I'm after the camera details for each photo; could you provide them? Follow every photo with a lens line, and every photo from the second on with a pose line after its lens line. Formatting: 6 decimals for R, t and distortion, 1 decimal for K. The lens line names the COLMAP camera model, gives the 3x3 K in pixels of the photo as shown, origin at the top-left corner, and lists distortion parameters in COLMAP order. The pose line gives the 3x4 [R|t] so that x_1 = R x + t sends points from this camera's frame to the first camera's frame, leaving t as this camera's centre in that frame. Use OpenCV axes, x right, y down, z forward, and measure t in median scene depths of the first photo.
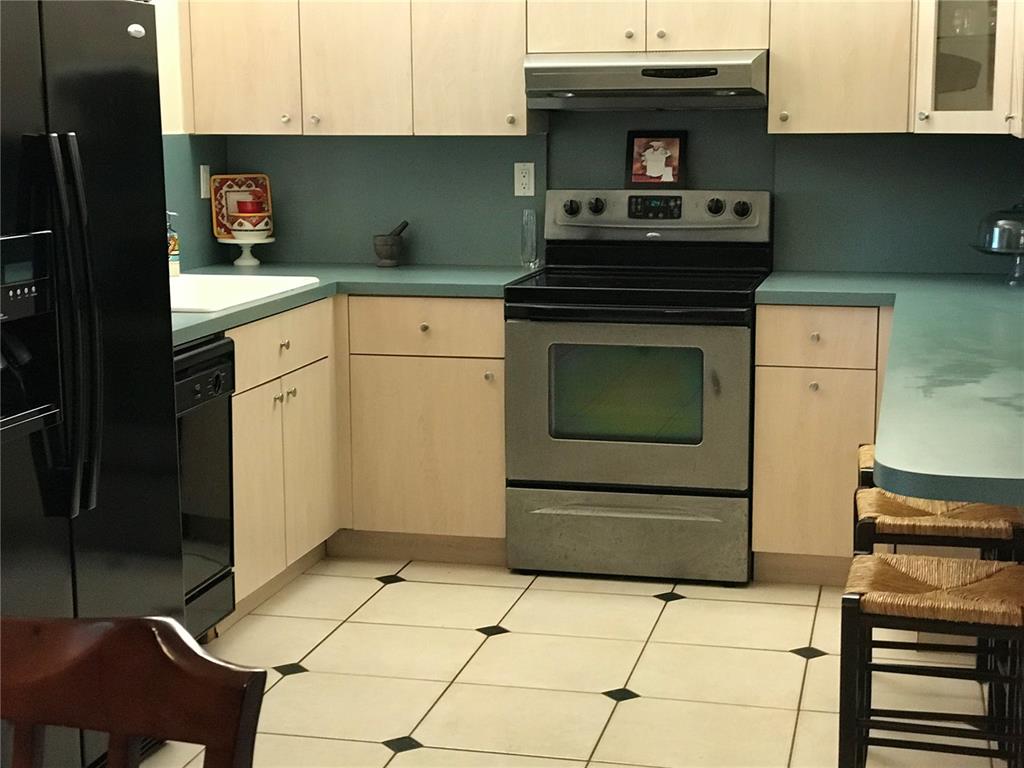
lens RADIAL K [[1723.7, 0, 511.1], [0, 1723.7, 388.1], [0, 0, 1]] dist [0.062514, 0.000000]
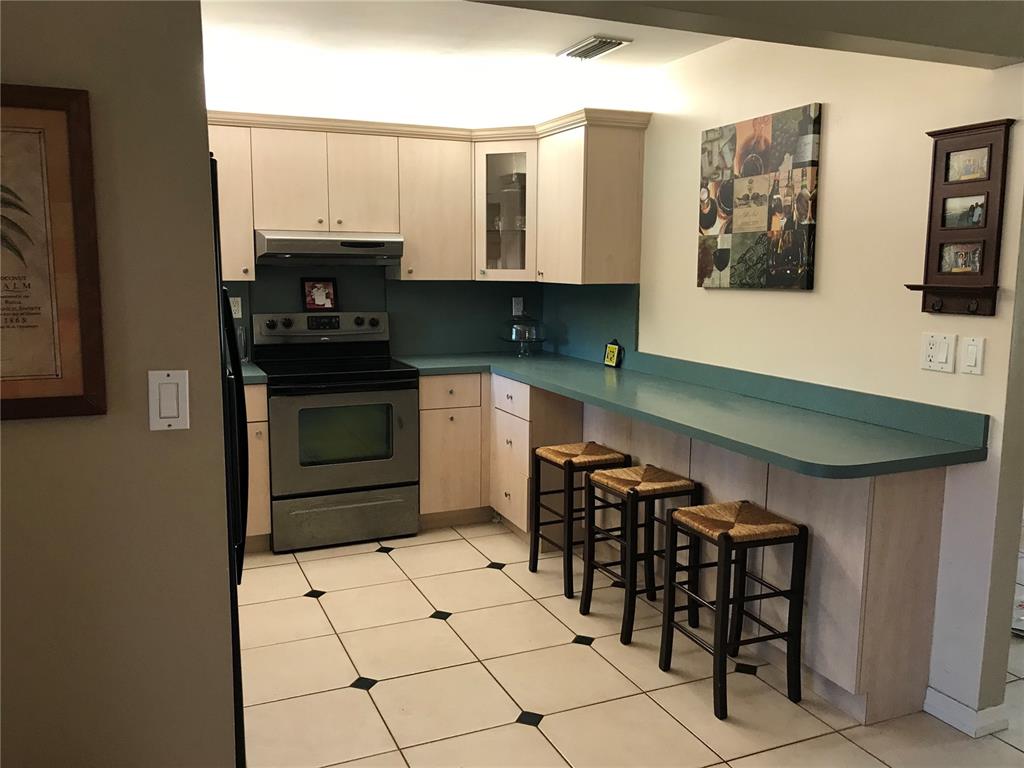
lens RADIAL K [[833.9, 0, 511.1], [0, 833.9, 380.6], [0, 0, 1]] dist [-0.000378, 0.011950]
pose [[0.772593, -0.074053, 0.630568, -0.302154], [0.088049, 0.996075, 0.009096, -0.040158], [-0.628766, 0.048493, 0.776081, 0.255959]]
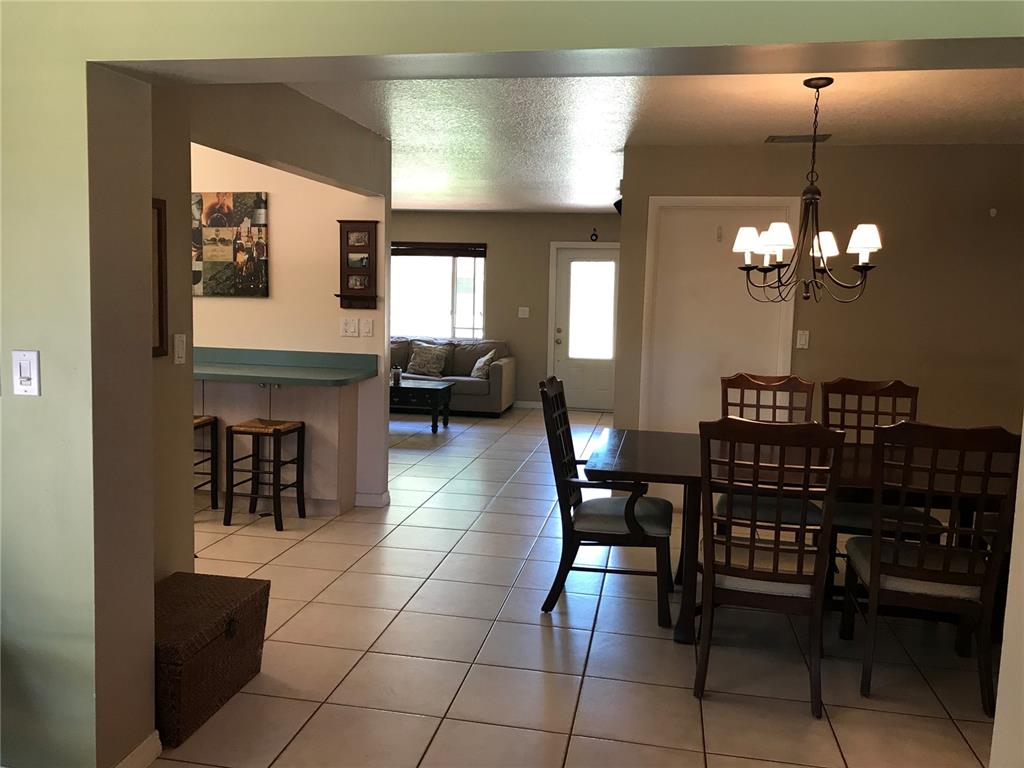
lens RADIAL K [[833.9, 0, 512.2], [0, 833.9, 384.2], [0, 0, 1]] dist [-0.000378, 0.011950]
pose [[-0.095382, -0.111354, 0.989193, -1.289840], [0.131927, 0.983544, 0.123439, -0.079885], [-0.986660, 0.142275, -0.079121, 0.480434]]
